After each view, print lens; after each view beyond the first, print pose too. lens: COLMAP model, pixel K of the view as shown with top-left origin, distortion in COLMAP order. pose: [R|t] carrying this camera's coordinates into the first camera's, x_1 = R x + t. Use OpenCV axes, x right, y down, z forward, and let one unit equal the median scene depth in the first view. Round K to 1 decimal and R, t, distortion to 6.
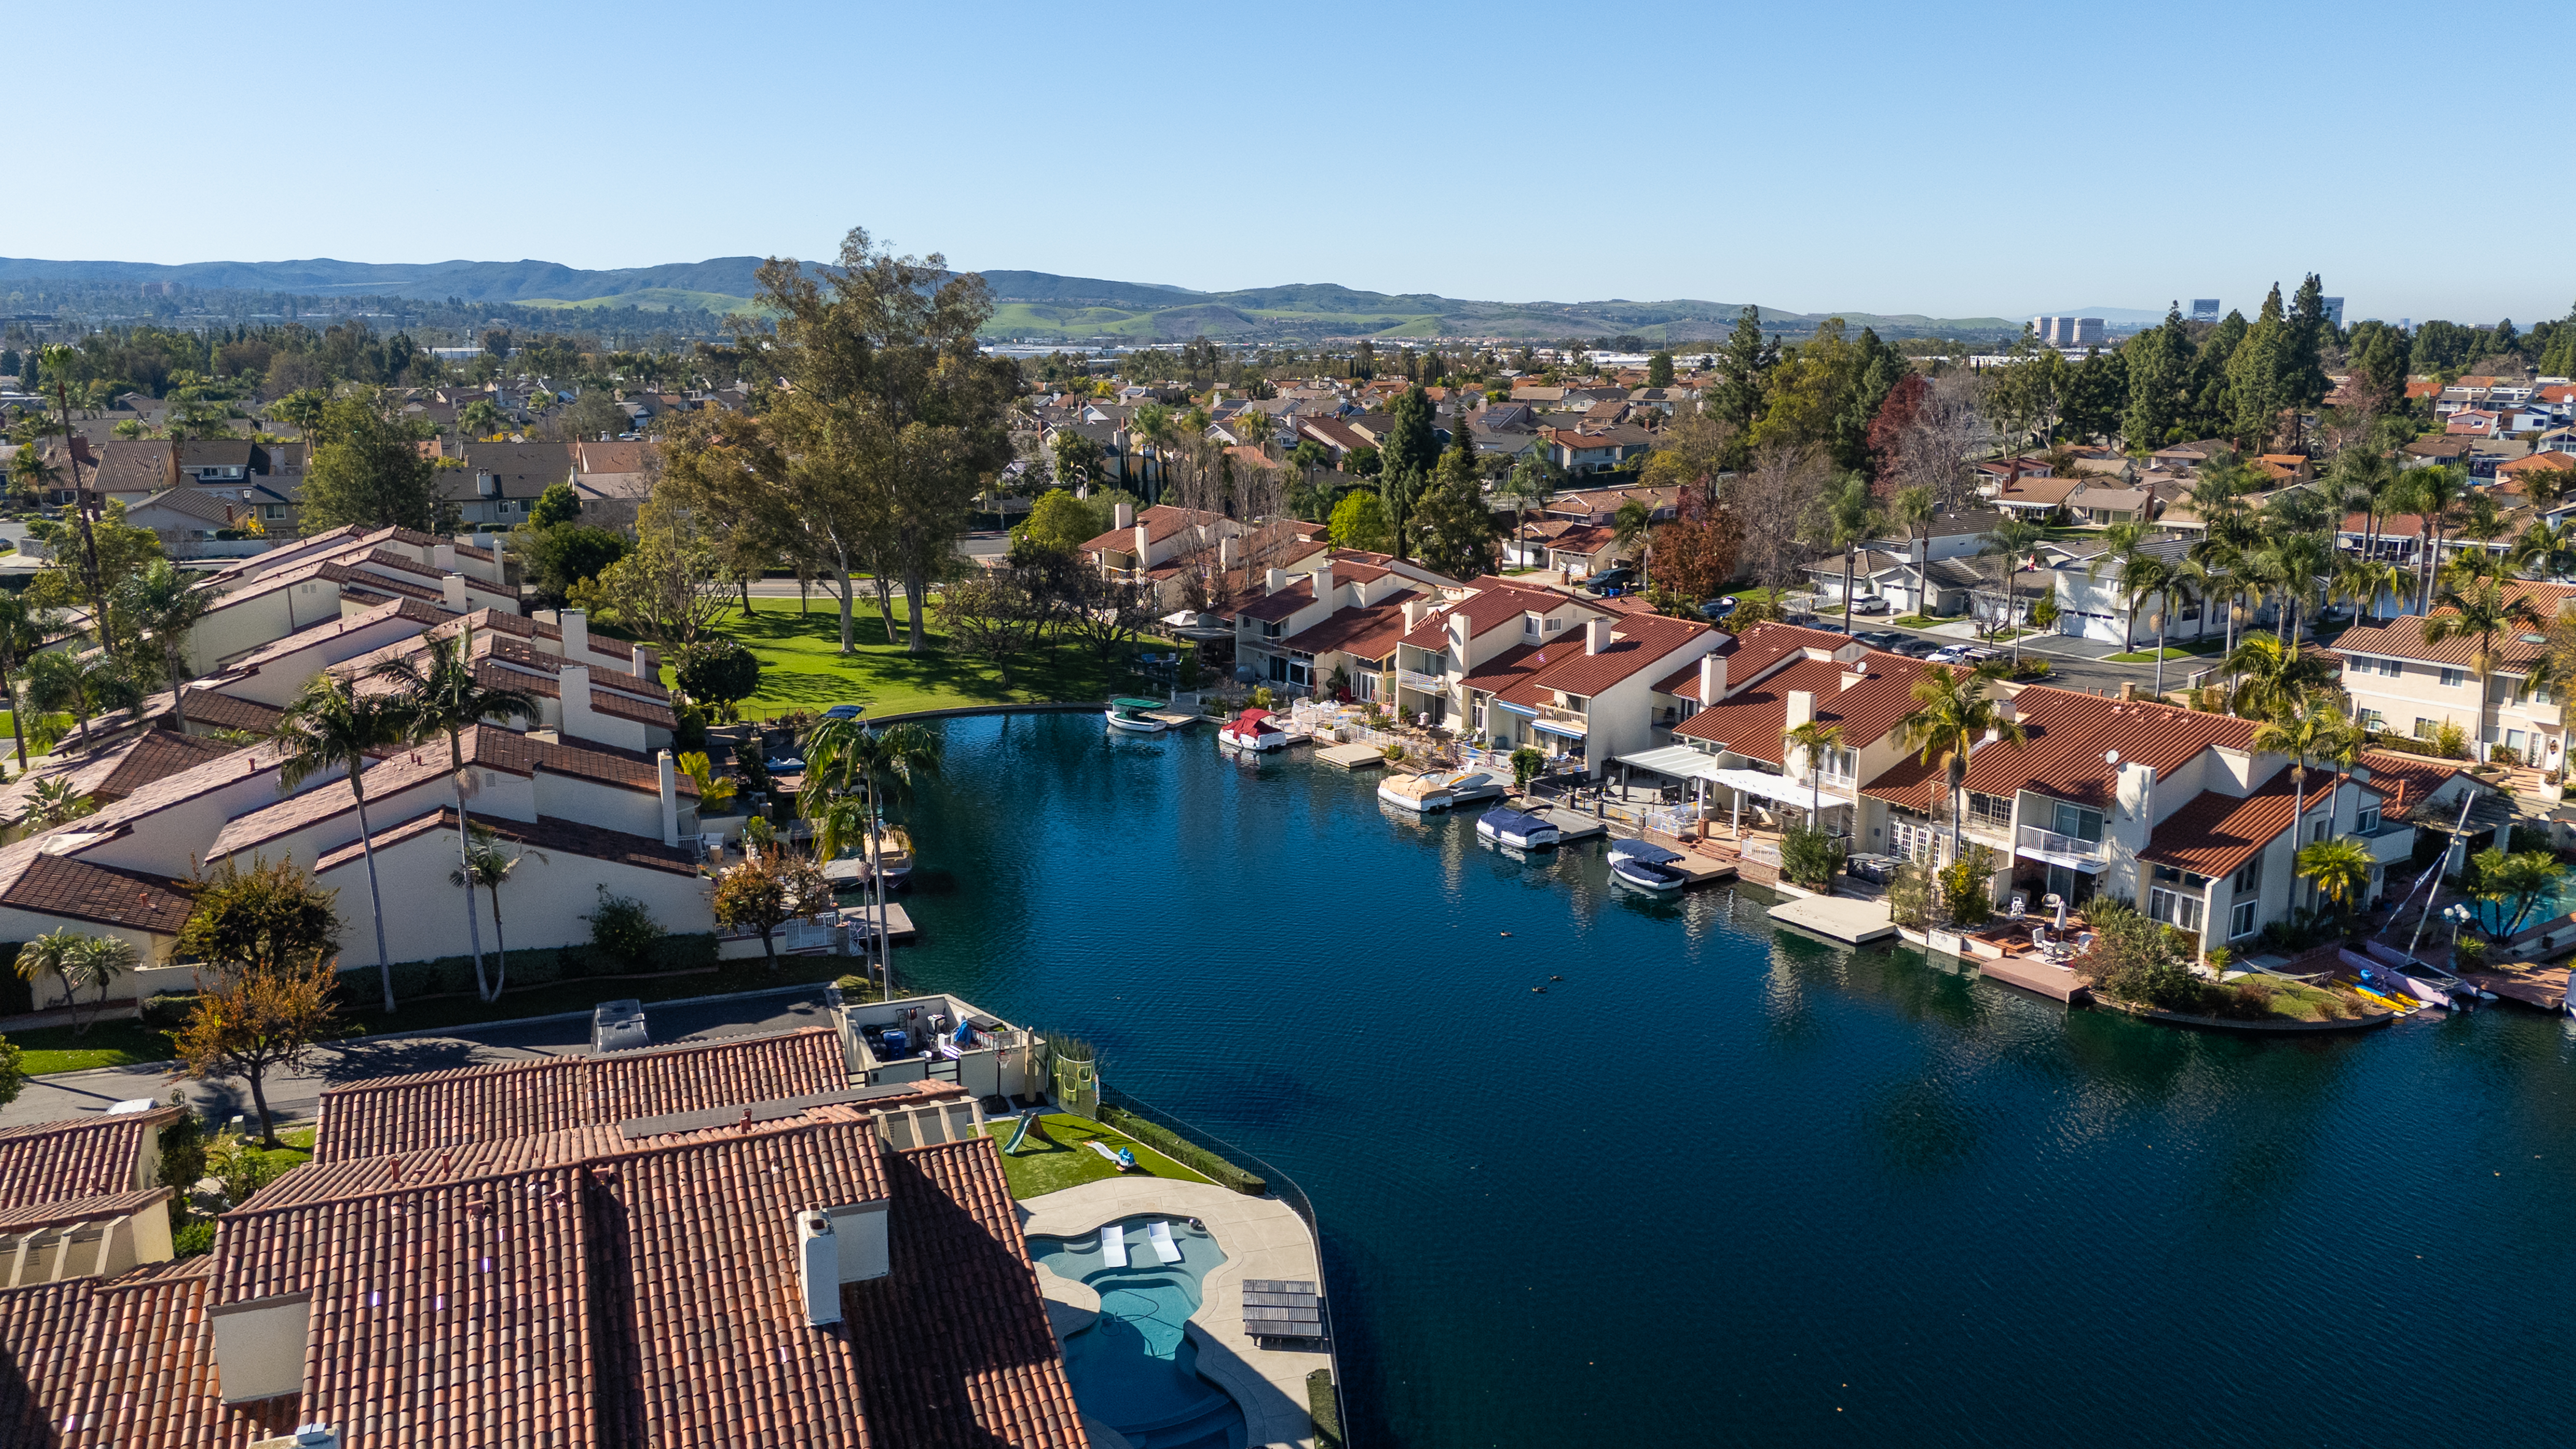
lens RADIAL K [[1893.3, 0, 1288.0], [0, 1893.3, 724.5], [0, 0, 1]] dist [0.116639, -0.149895]
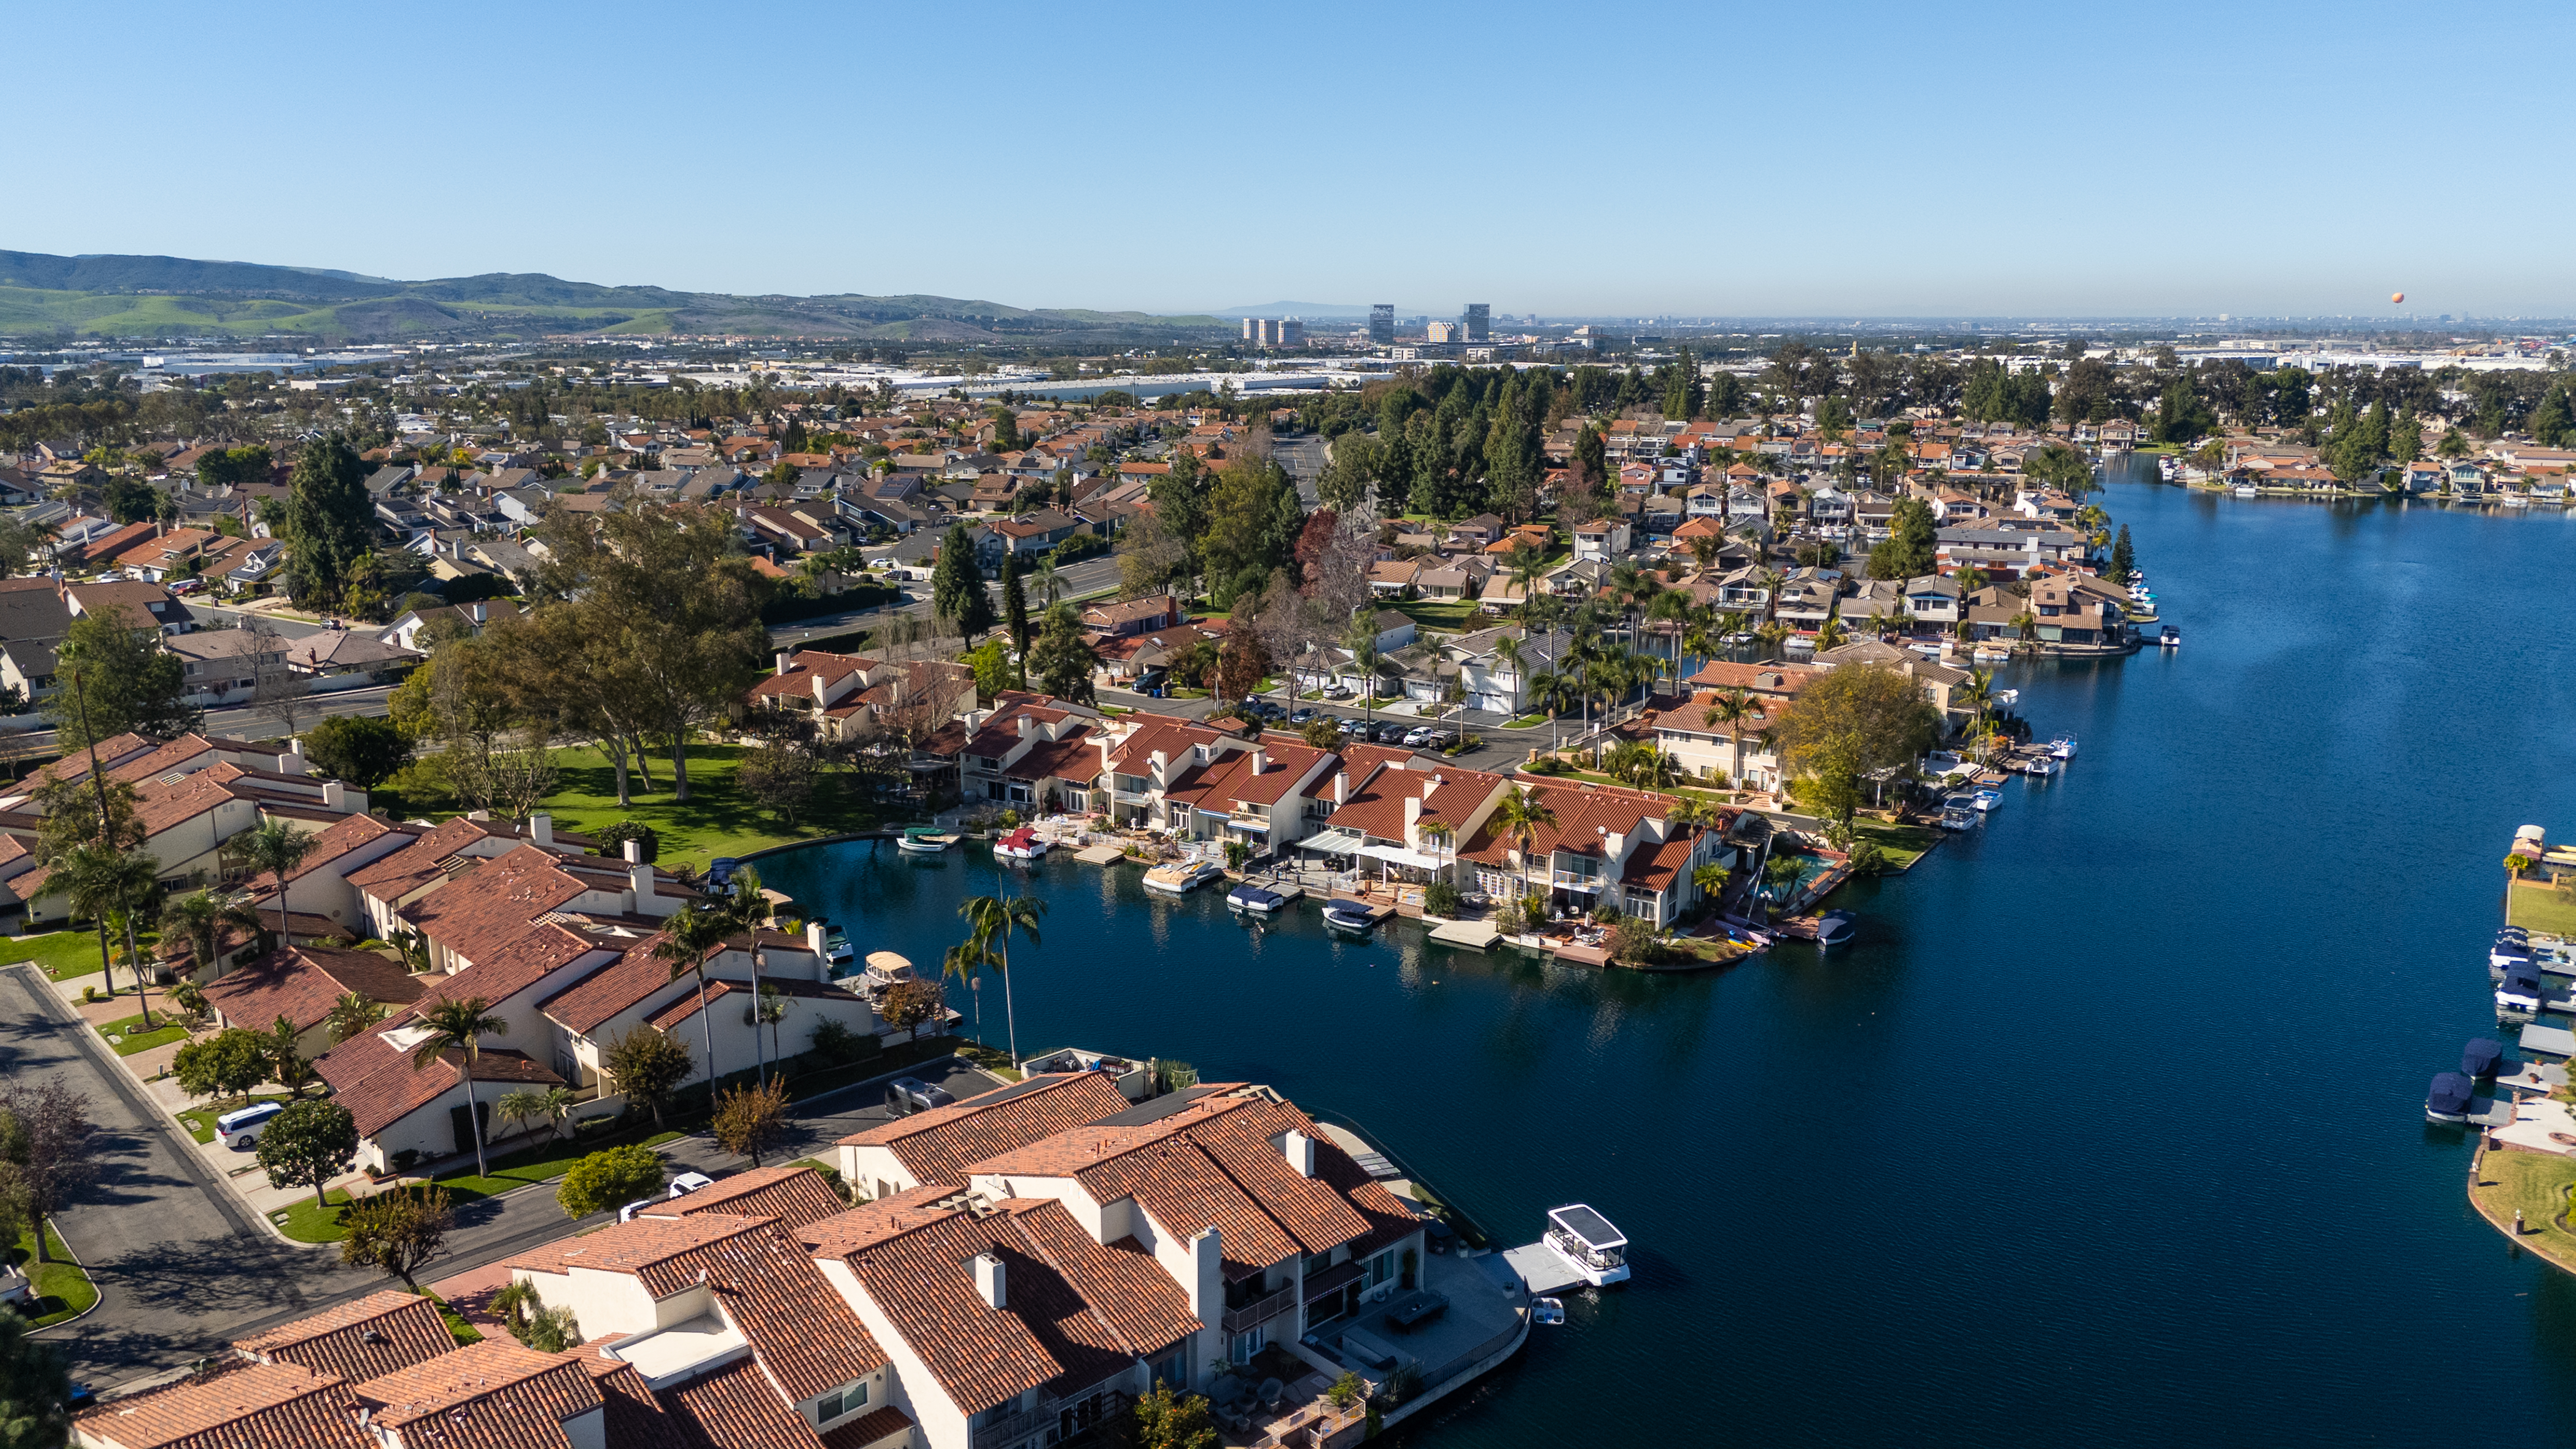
lens RADIAL K [[1893.3, 0, 1288.0], [0, 1893.3, 724.5], [0, 0, 1]] dist [0.116639, -0.149895]
pose [[0.925051, -0.080908, 0.371126, -0.390612], [0.079146, 0.996662, 0.020004, -0.108513], [-0.371506, 0.010868, 0.928367, -0.438491]]
